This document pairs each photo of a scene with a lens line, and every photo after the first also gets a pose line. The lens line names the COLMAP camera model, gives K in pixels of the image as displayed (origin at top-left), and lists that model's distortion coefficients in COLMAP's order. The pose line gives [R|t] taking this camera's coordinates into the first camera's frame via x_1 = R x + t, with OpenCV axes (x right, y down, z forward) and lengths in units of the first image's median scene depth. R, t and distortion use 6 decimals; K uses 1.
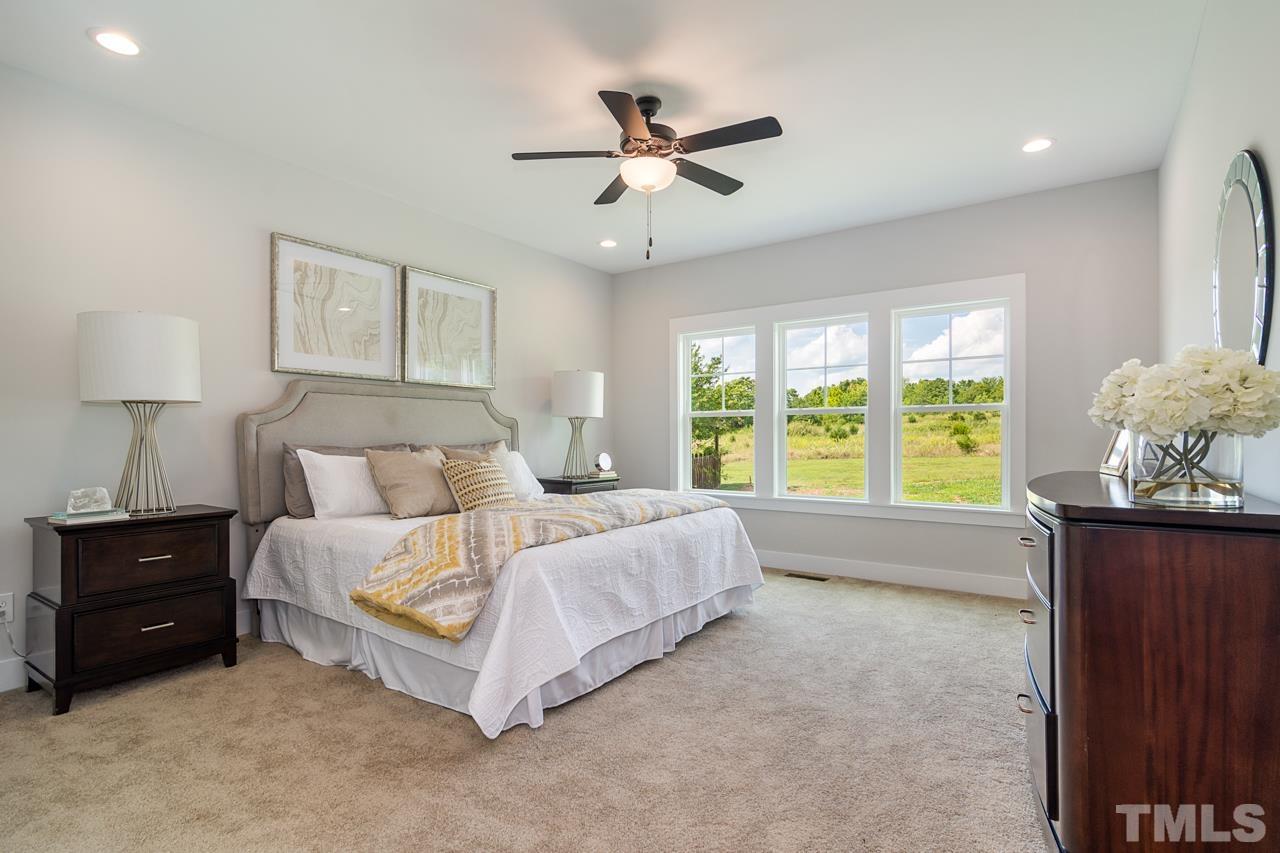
lens RADIAL K [[619.2, 0, 641.0], [0, 619.2, 435.1], [0, 0, 1]] dist [-0.000017, 0.000678]
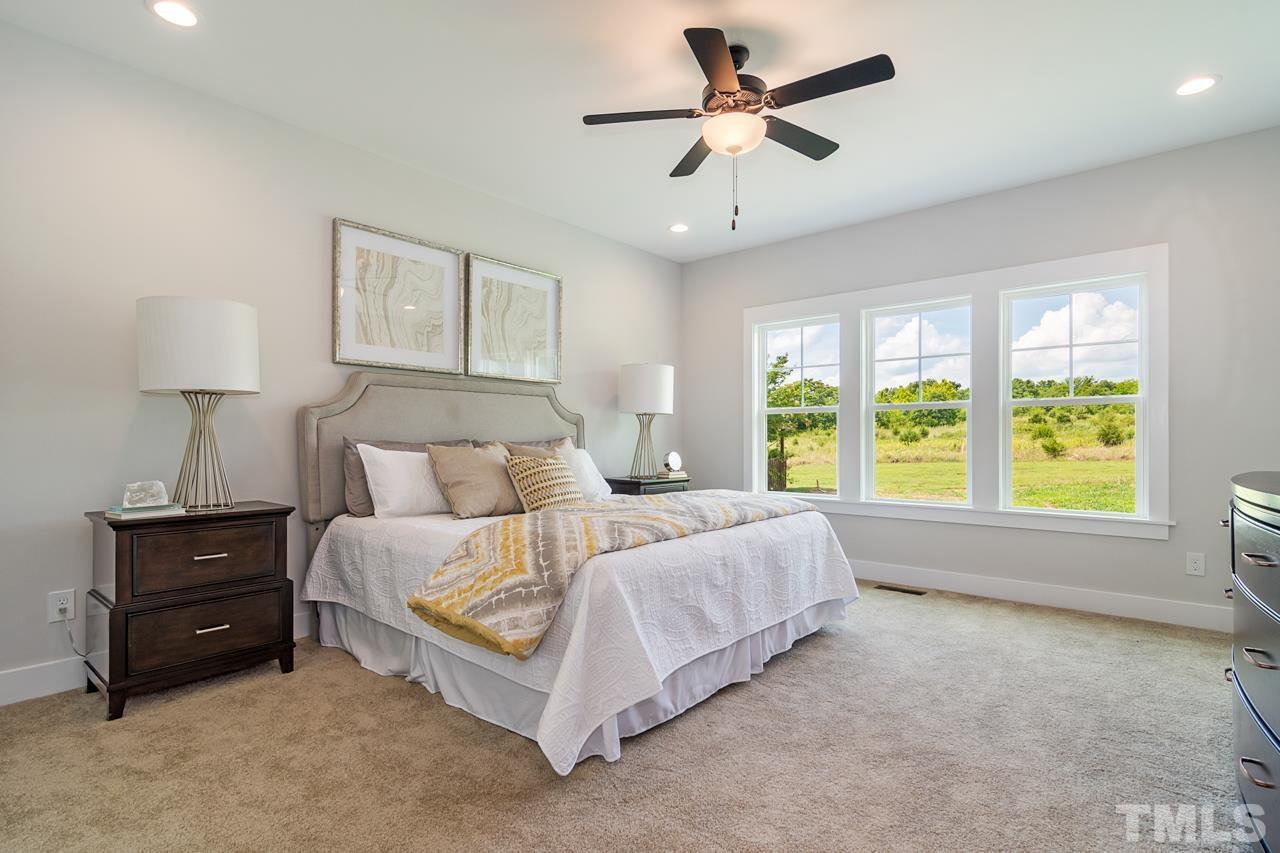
lens RADIAL K [[619.2, 0, 641.0], [0, 619.2, 435.1], [0, 0, 1]] dist [-0.000017, 0.000678]
pose [[0.995660, 0.001363, -0.093053, -0.038203], [-0.001901, 0.999982, -0.005698, 0.015671], [0.093044, 0.005851, 0.995645, 0.106436]]
